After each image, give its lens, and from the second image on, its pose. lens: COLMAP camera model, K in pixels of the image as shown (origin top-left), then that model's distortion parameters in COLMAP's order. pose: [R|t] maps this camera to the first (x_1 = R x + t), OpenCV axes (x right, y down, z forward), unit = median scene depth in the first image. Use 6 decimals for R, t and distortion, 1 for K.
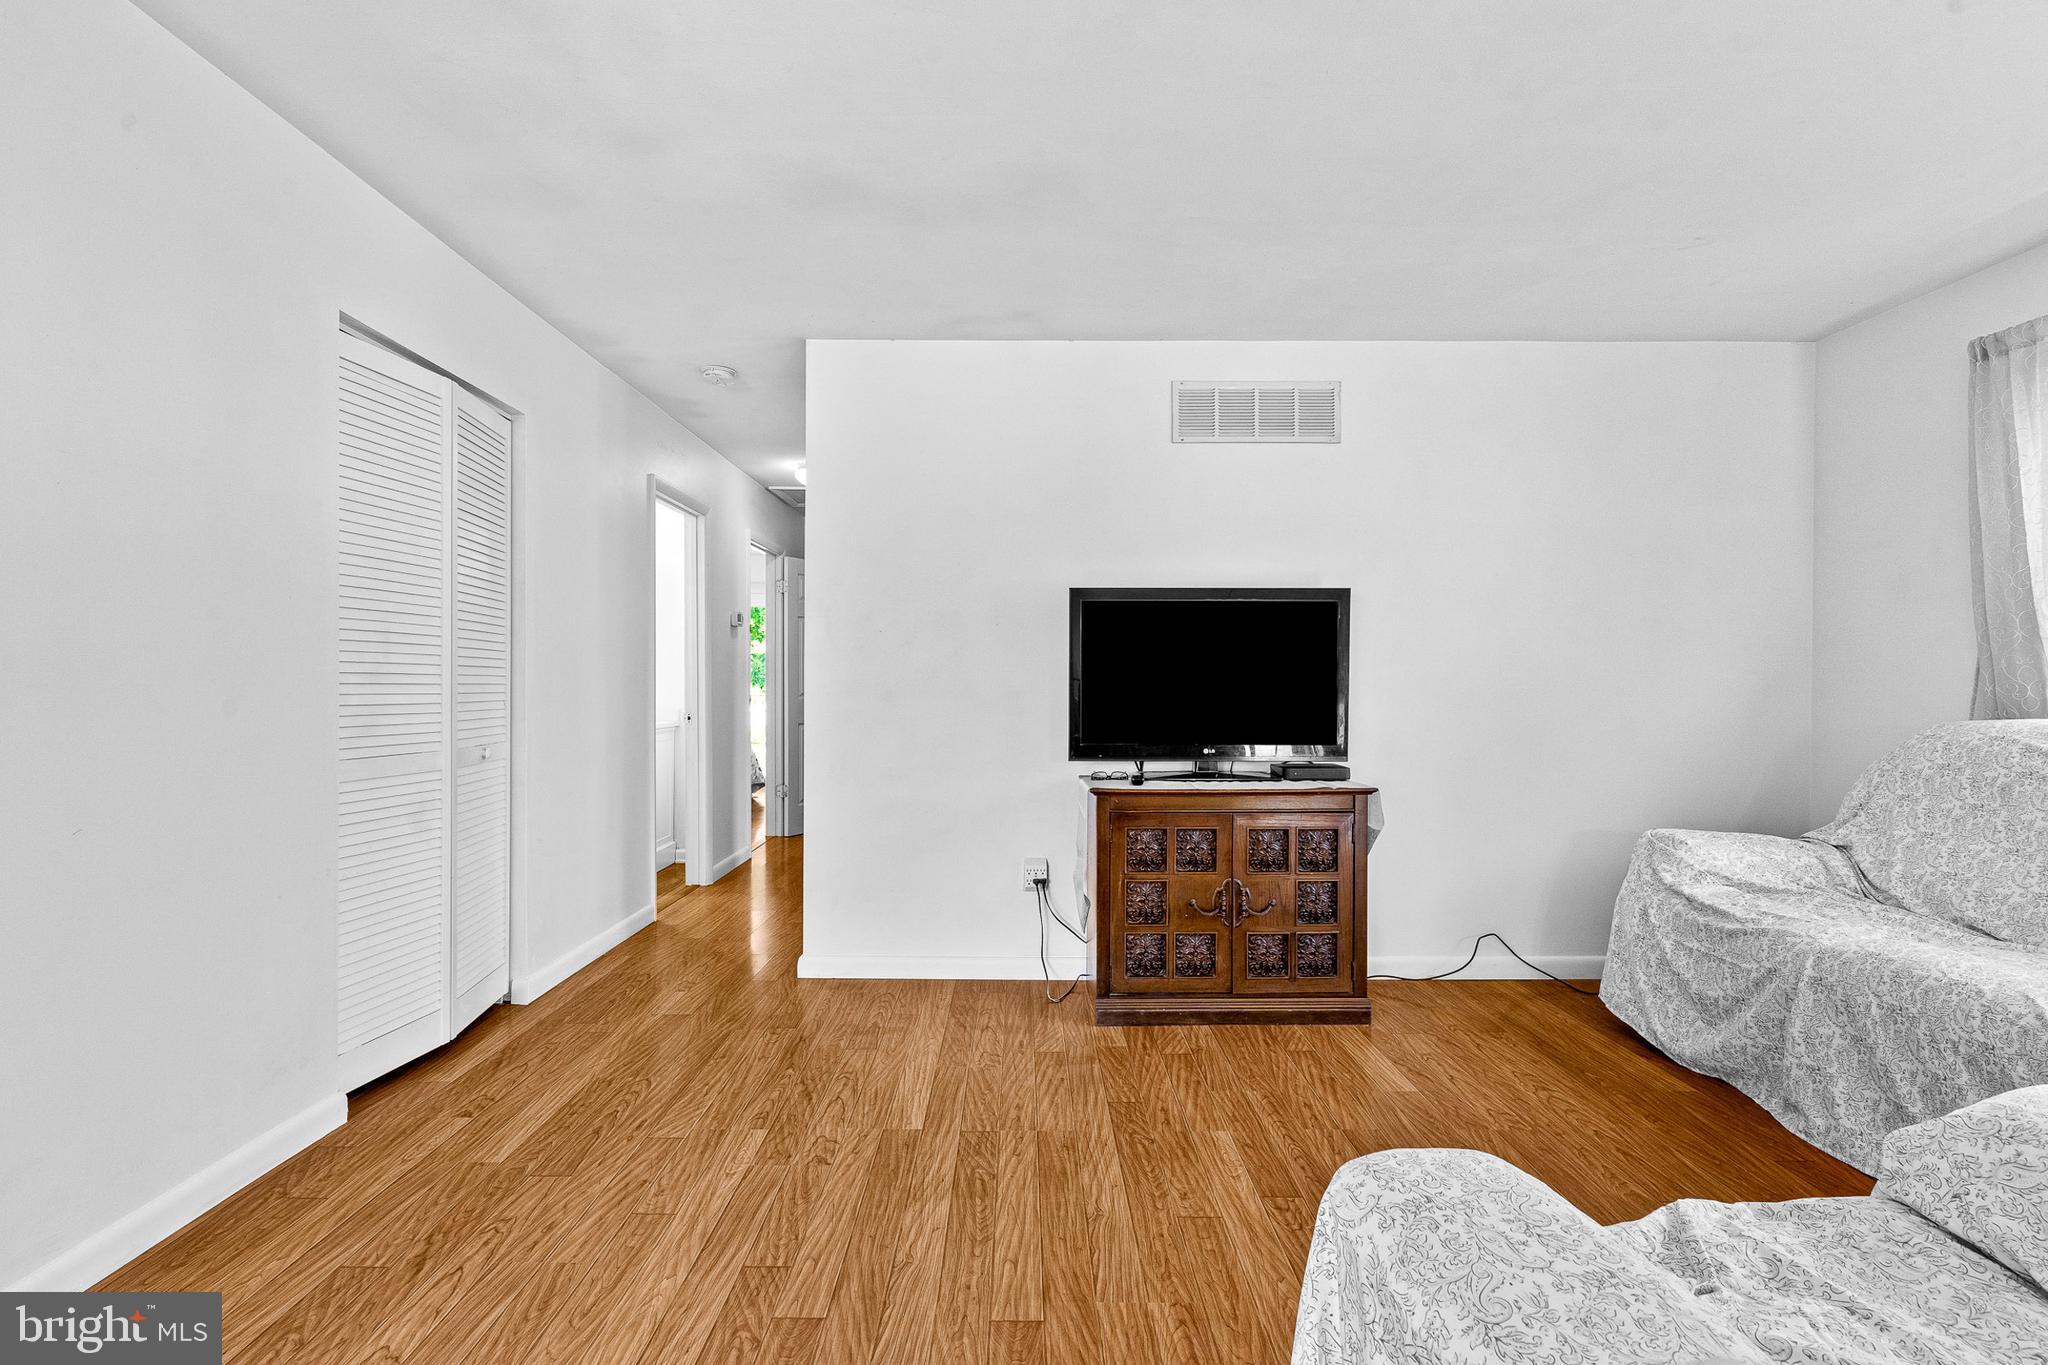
lens RADIAL K [[921.4, 0, 1022.2], [0, 921.4, 687.5], [0, 0, 1]] dist [0.000480, -0.000940]
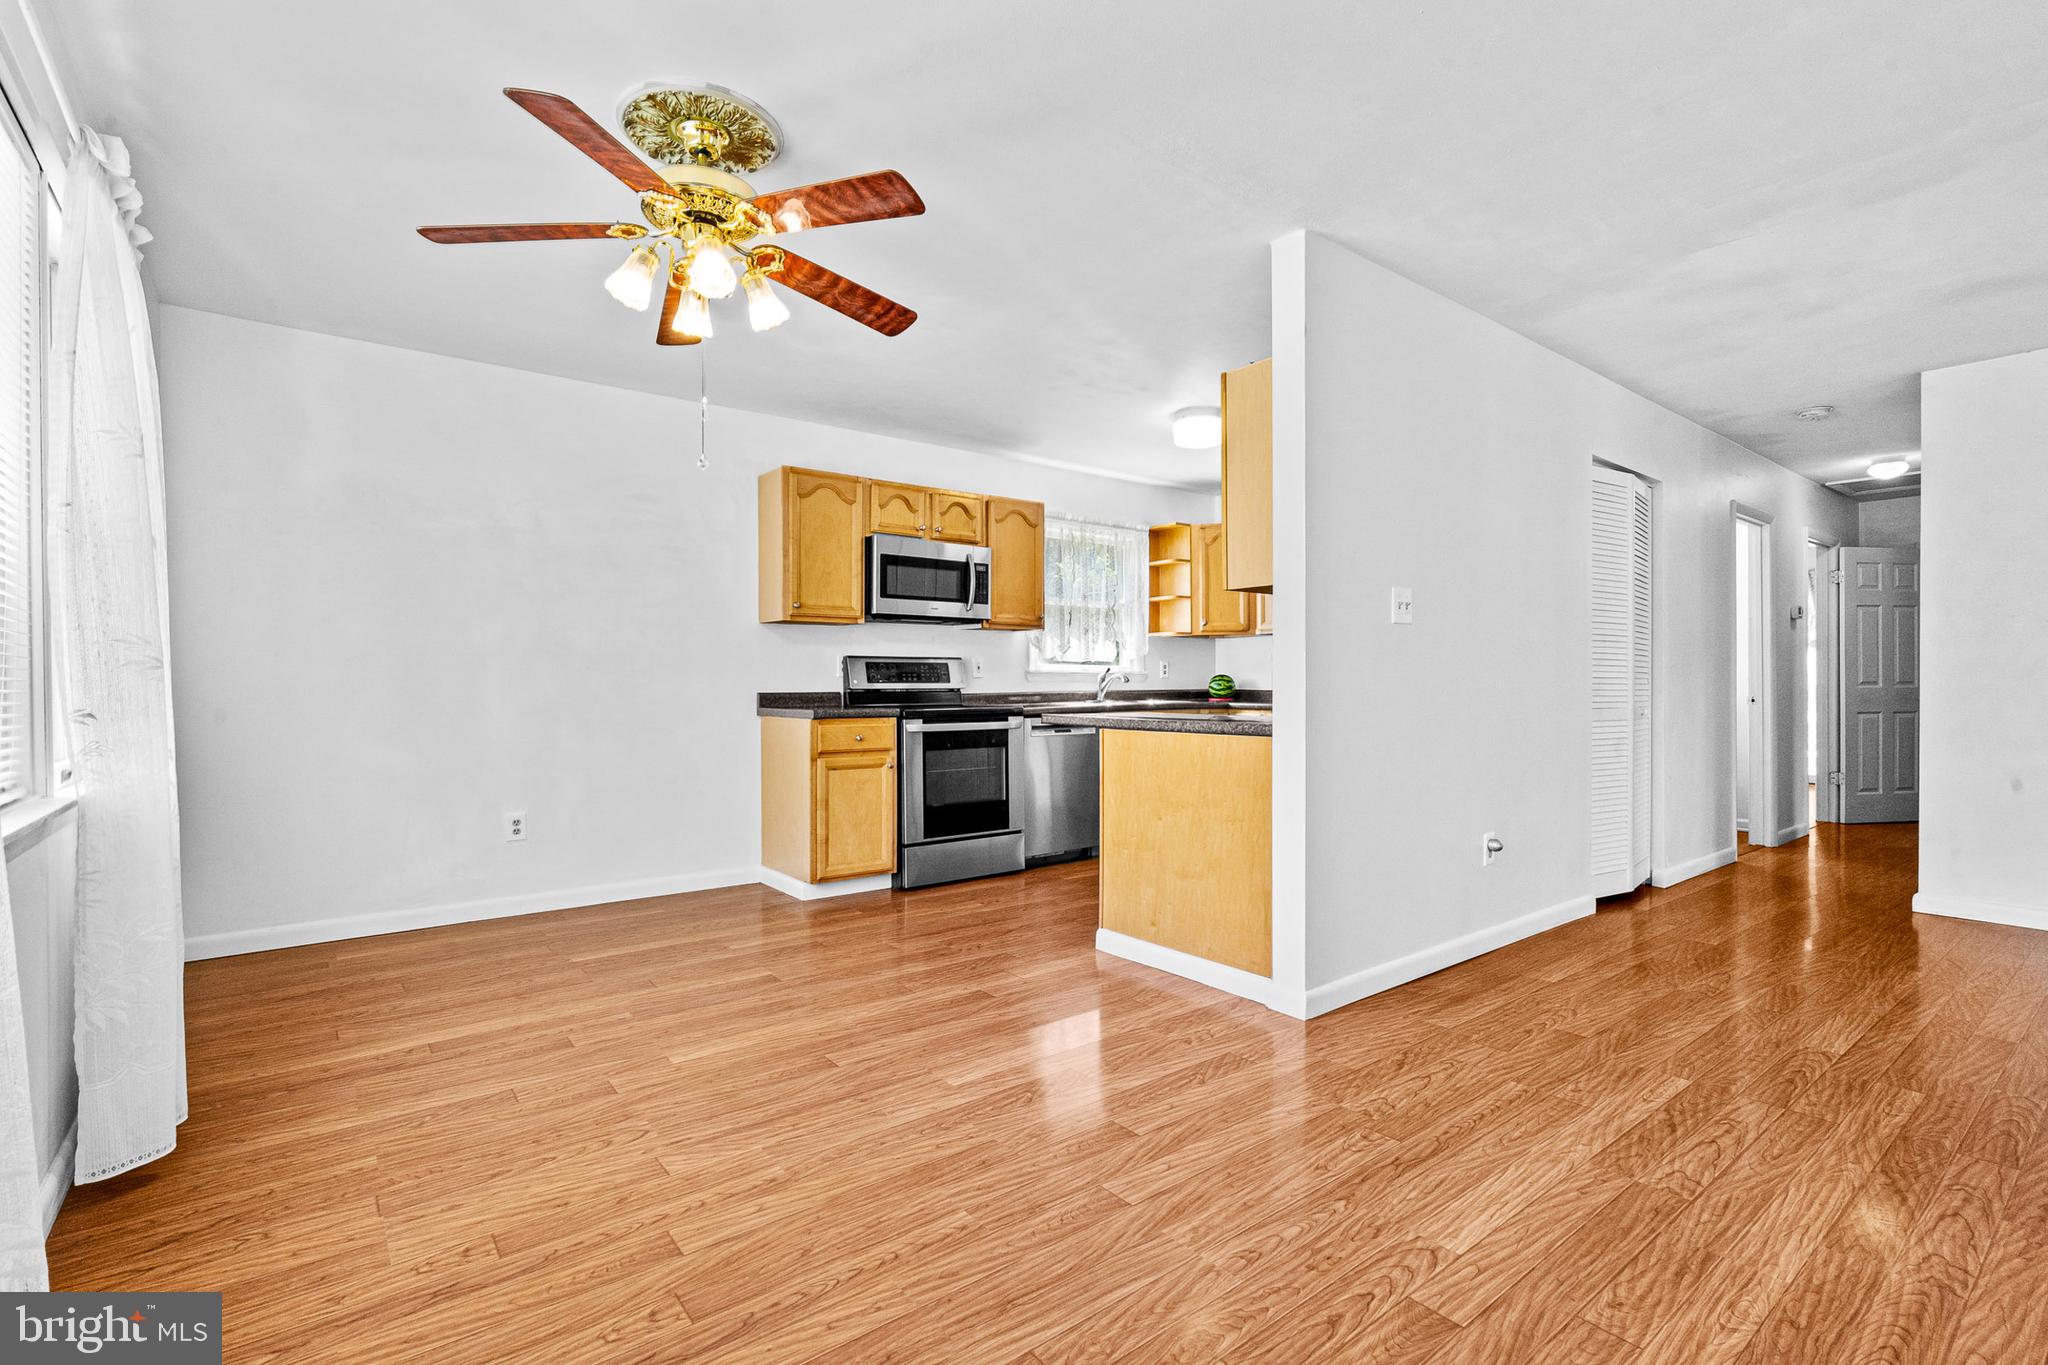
lens RADIAL K [[936.5, 0, 1018.8], [0, 936.5, 685.9], [0, 0, 1]] dist [-0.001524, 0.000281]
pose [[0.611964, -0.005002, -0.790870, 0.007057], [0.001214, 0.999985, -0.005386, 0.034204], [0.790884, 0.002336, 0.611961, -0.738099]]
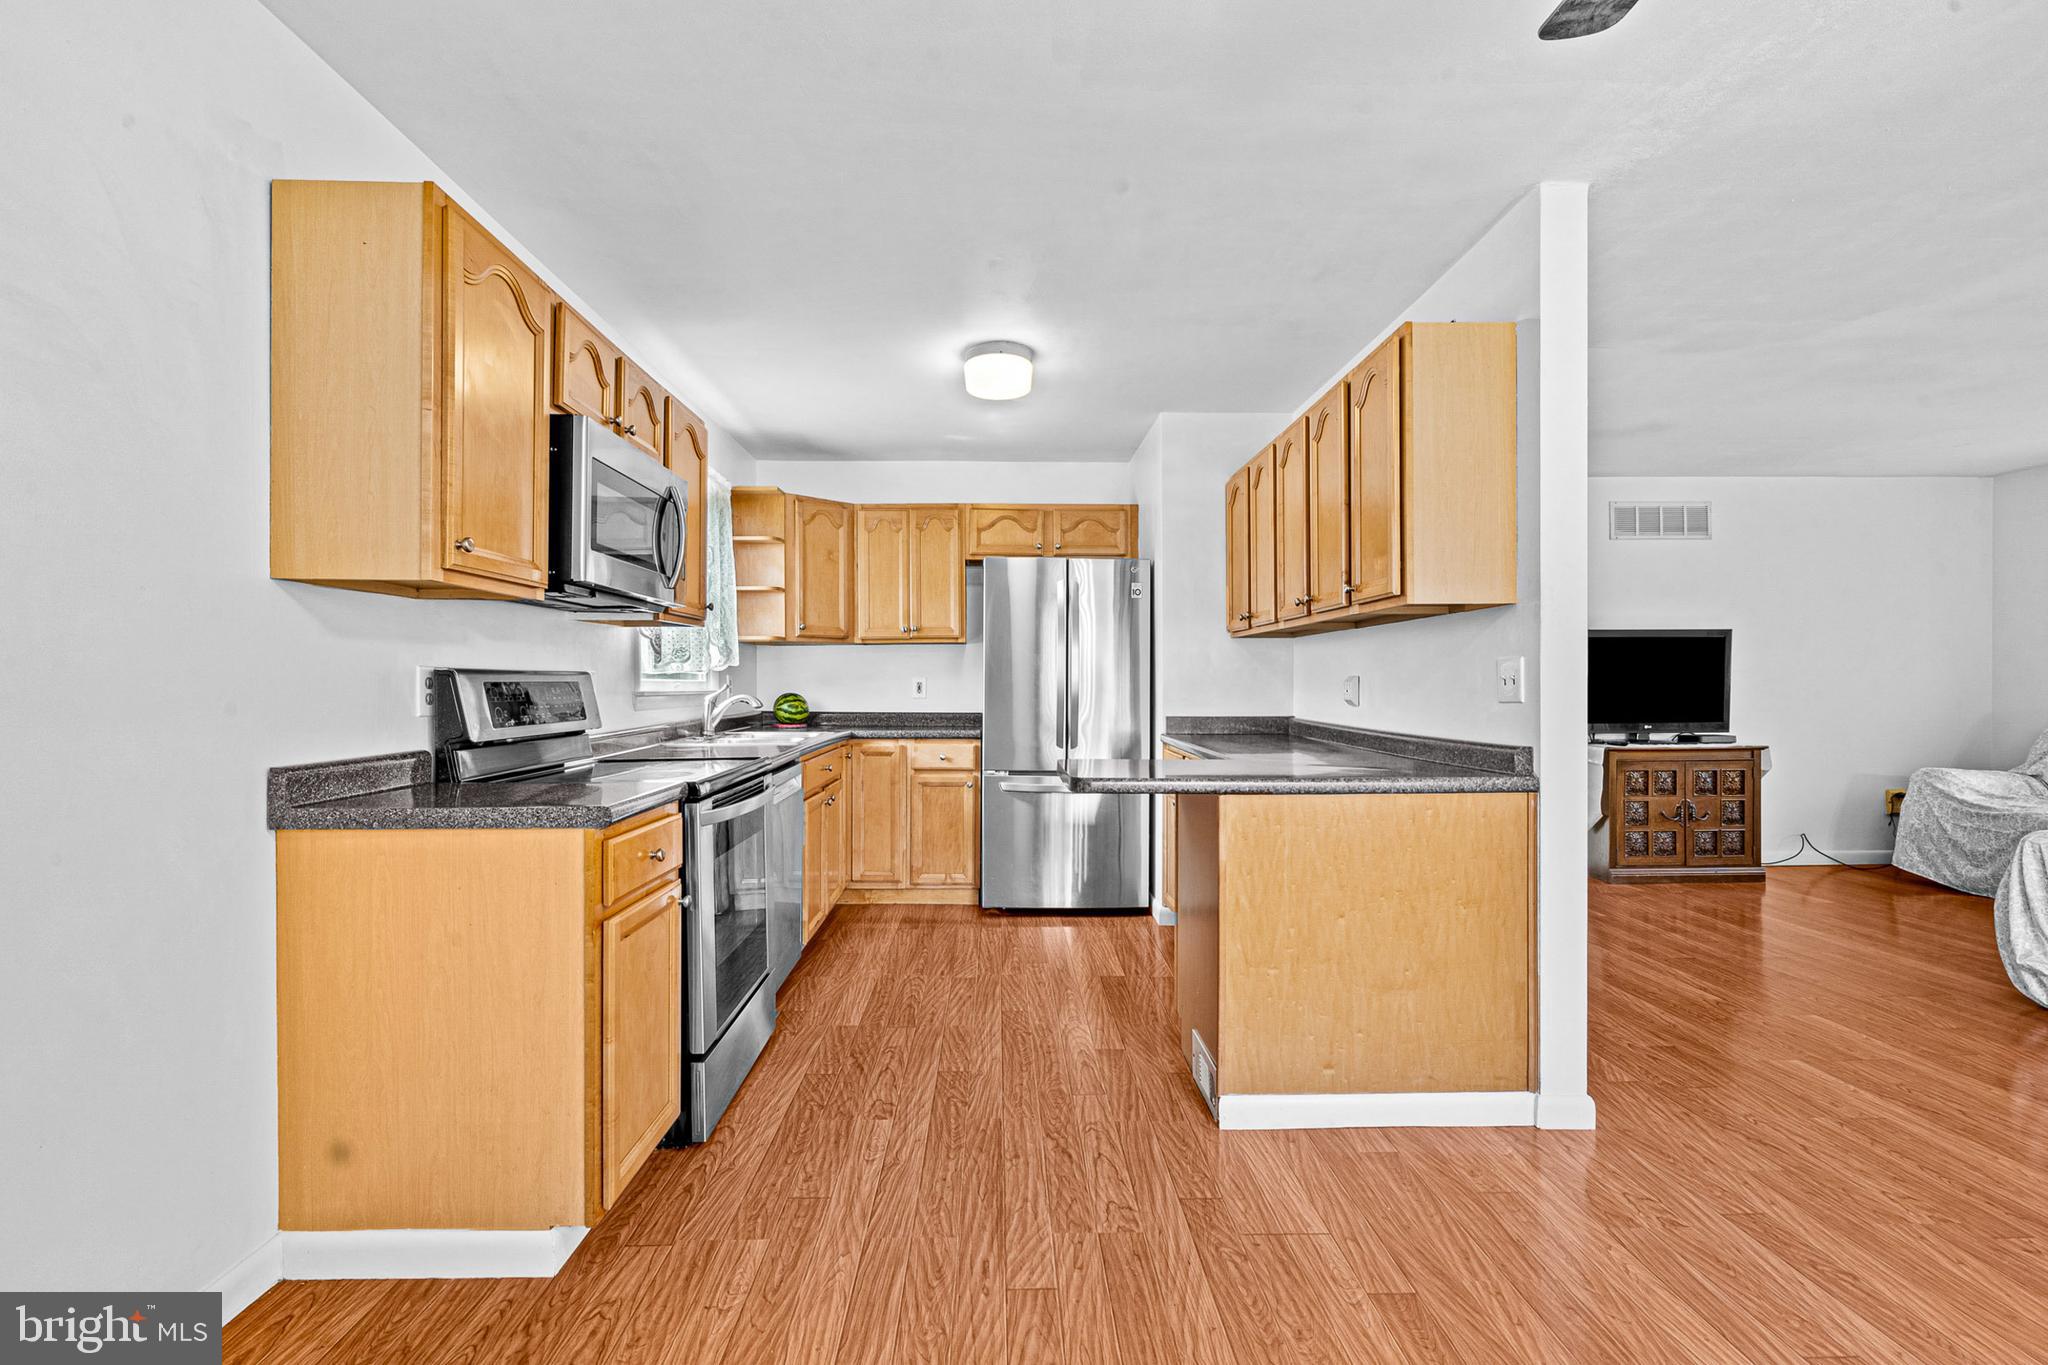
lens RADIAL K [[921.4, 0, 1022.2], [0, 921.4, 687.5], [0, 0, 1]] dist [0.000480, -0.000940]
pose [[0.999764, -0.007284, 0.020472, -1.049143], [0.007319, 0.999972, -0.001614, -0.008070], [-0.020460, 0.001763, 0.999789, -0.701310]]
